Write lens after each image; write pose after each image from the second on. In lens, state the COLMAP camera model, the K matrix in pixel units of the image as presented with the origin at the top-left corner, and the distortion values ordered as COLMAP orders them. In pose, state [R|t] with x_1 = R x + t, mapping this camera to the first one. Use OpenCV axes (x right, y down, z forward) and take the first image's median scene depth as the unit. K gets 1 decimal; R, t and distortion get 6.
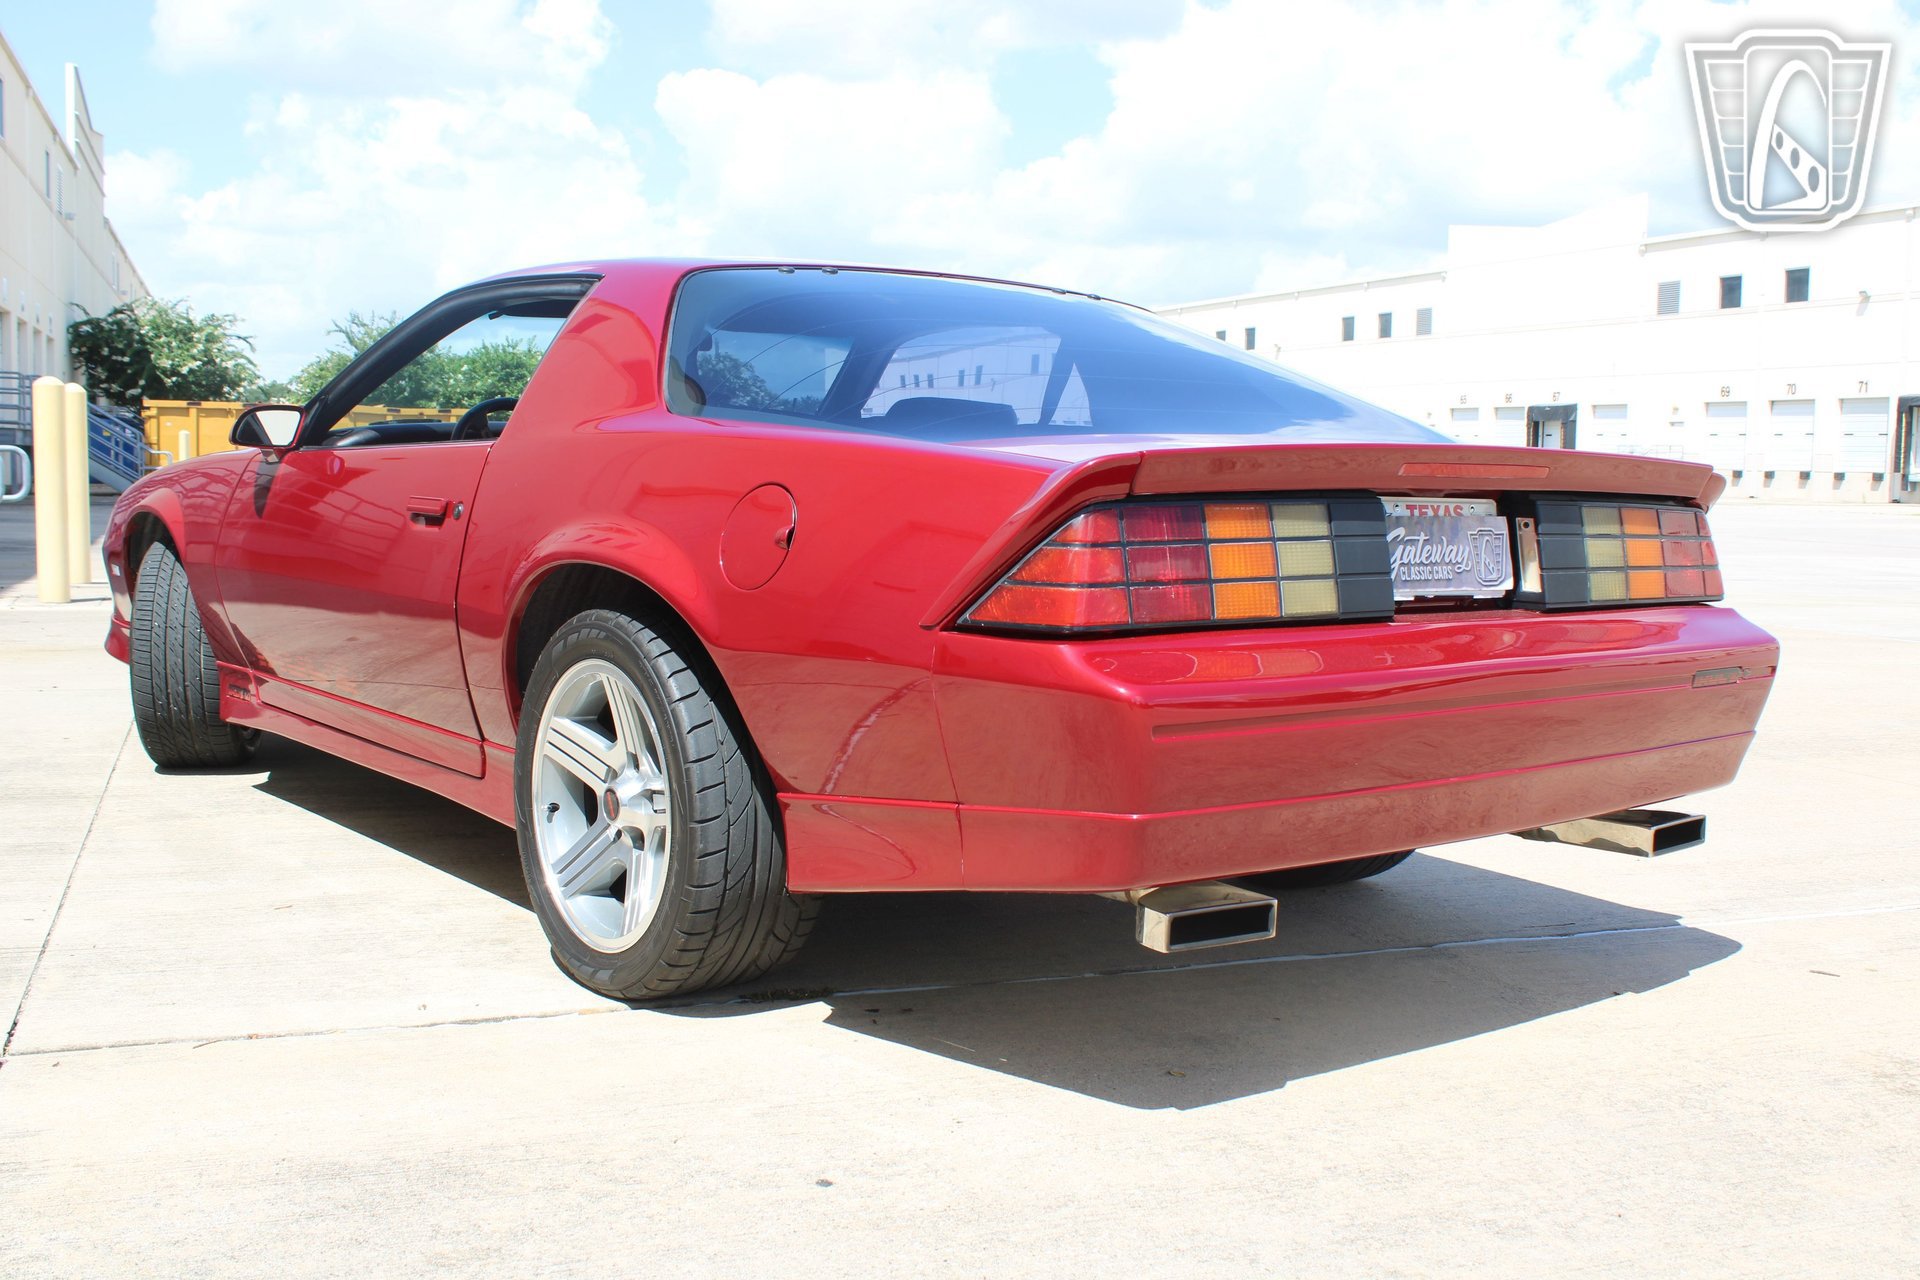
lens RADIAL K [[1955.6, 0, 970.8], [0, 1955.6, 641.9], [0, 0, 1]] dist [-0.140258, 0.163602]
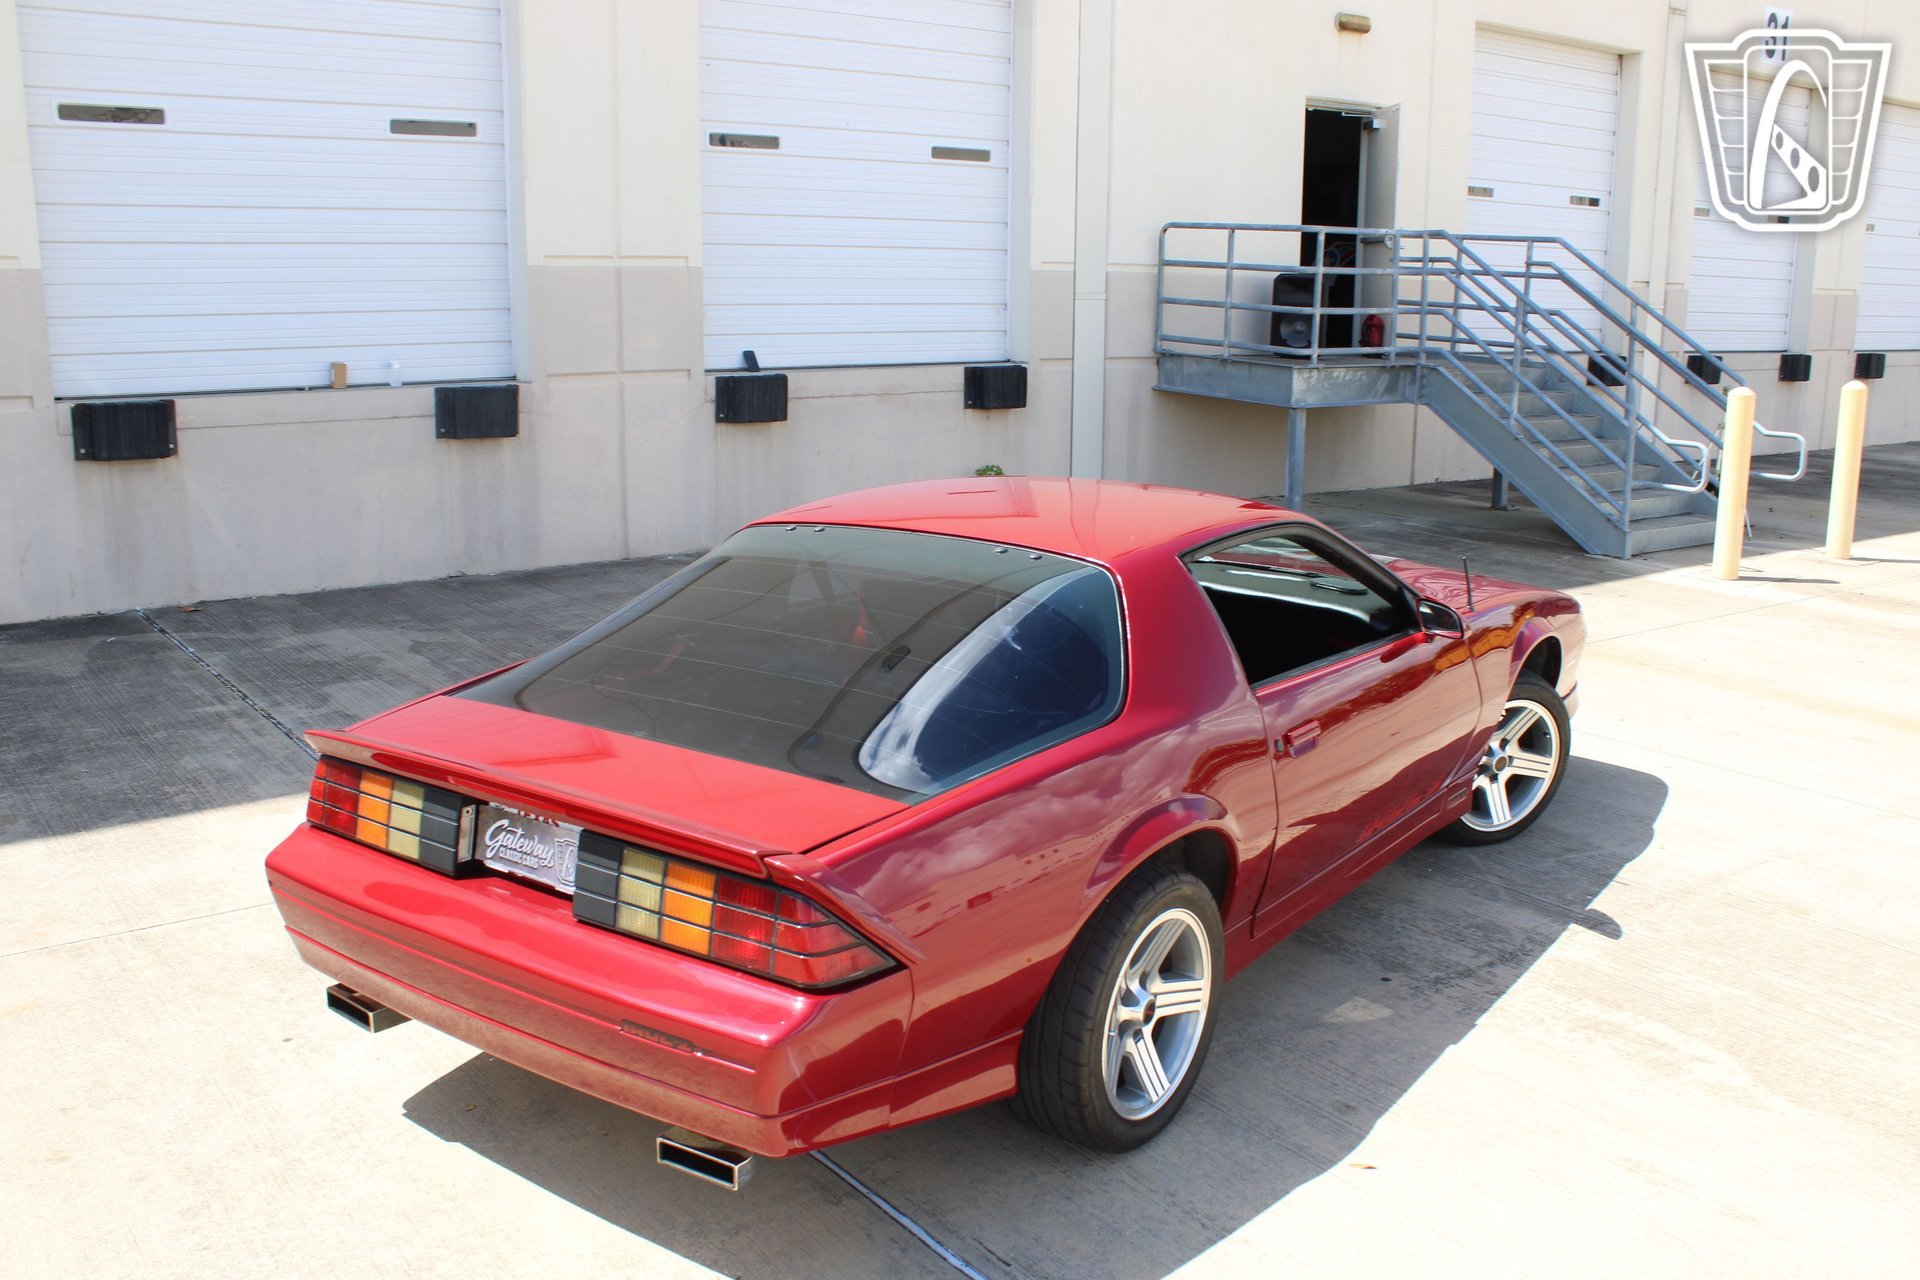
lens RADIAL K [[1729.7, 0, 975.5], [0, 1729.7, 644.4], [0, 0, 1]] dist [-0.168898, 0.177412]
pose [[0.268530, 0.184023, -0.945530, 1.309429], [-0.089301, 0.982111, 0.165781, -0.376146], [0.959123, 0.039919, 0.280160, 0.892345]]
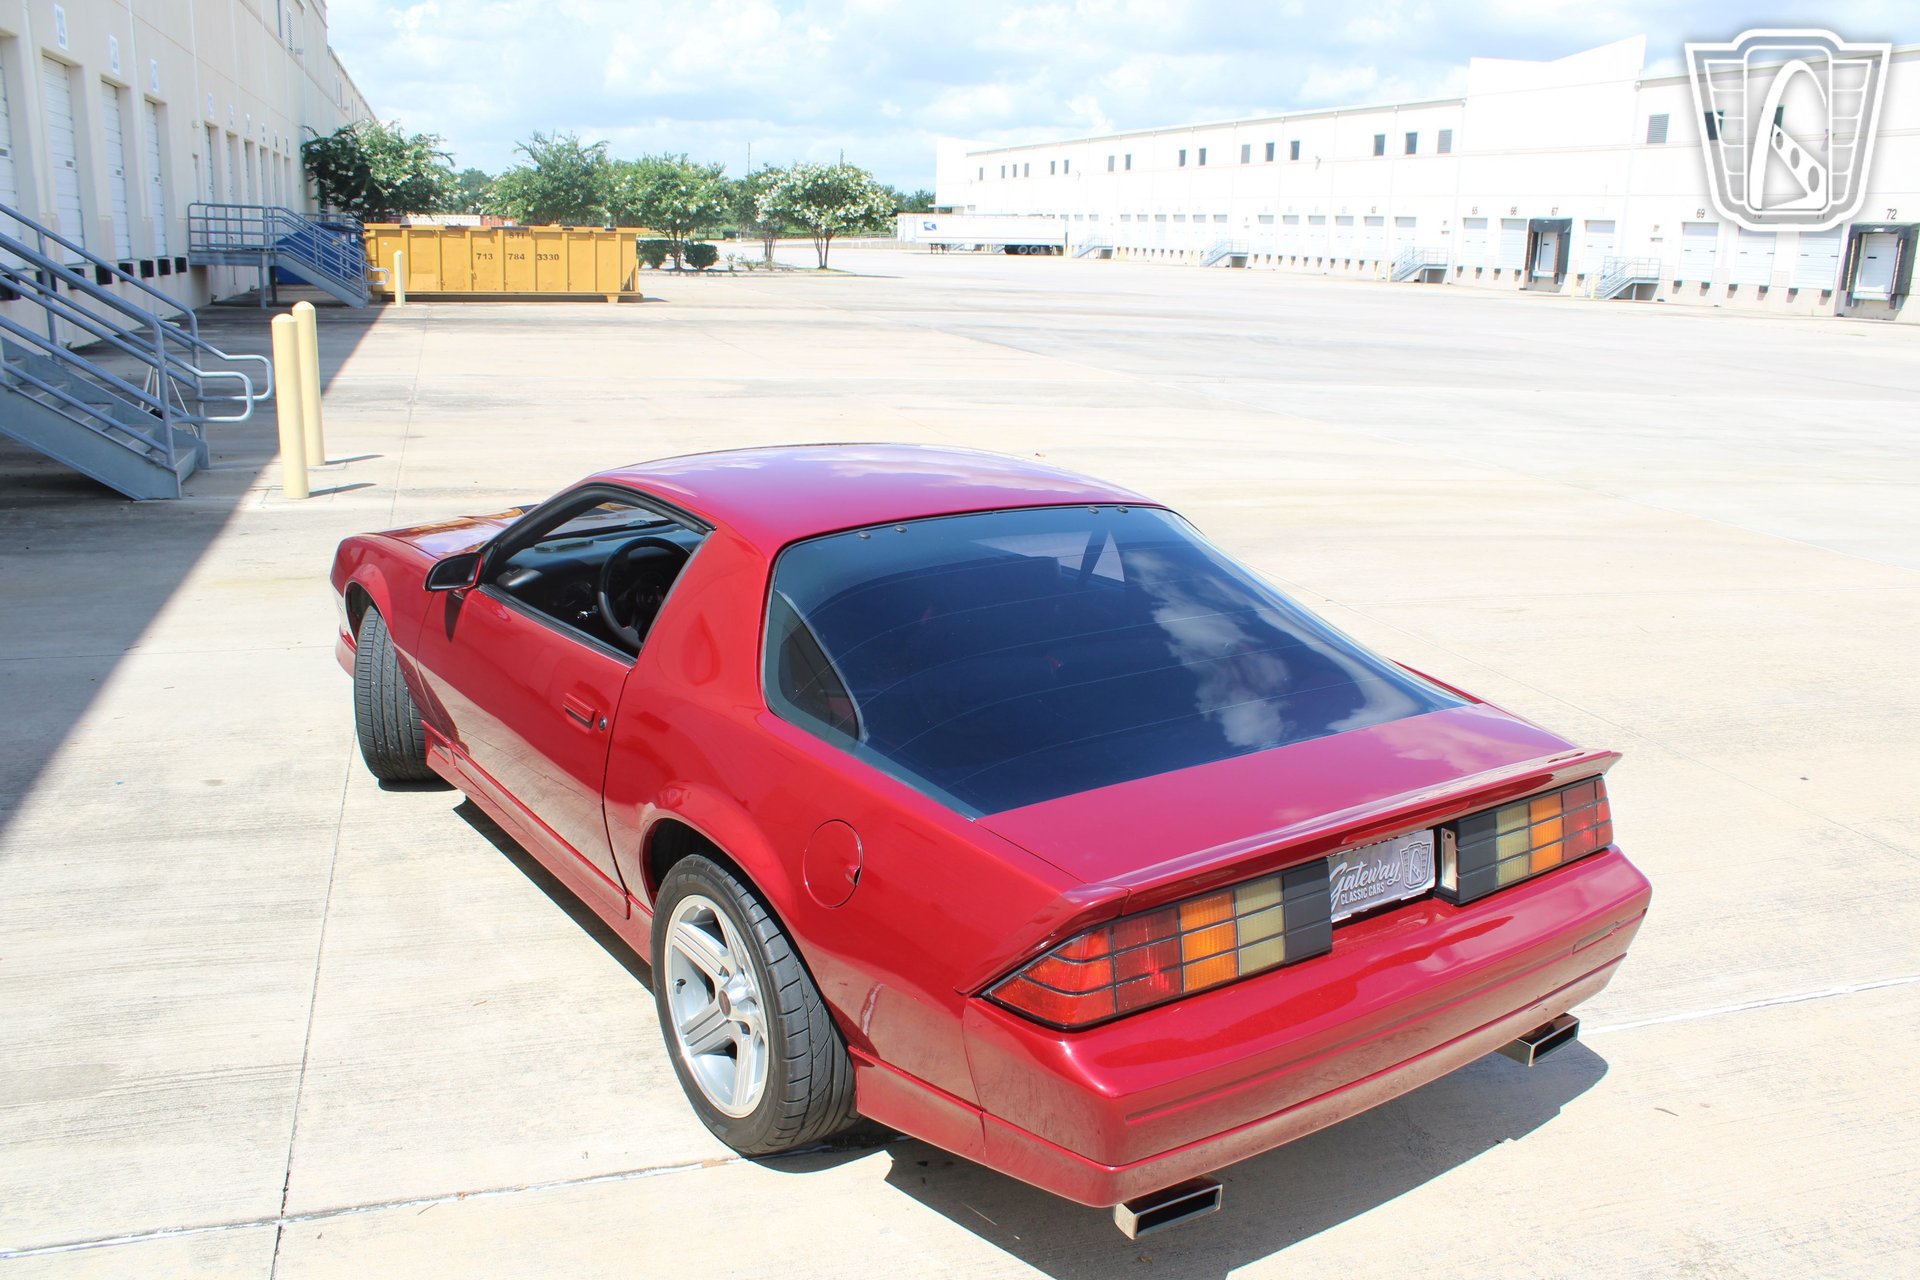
lens RADIAL K [[1621.2, 0, 973.4], [0, 1621.2, 654.2], [0, 0, 1]] dist [-0.176998, 0.165788]
pose [[0.998684, 0.023877, -0.045395, 0.024273], [-0.016009, 0.985929, 0.166396, -0.329142], [0.048729, -0.165451, 0.985013, -0.006587]]
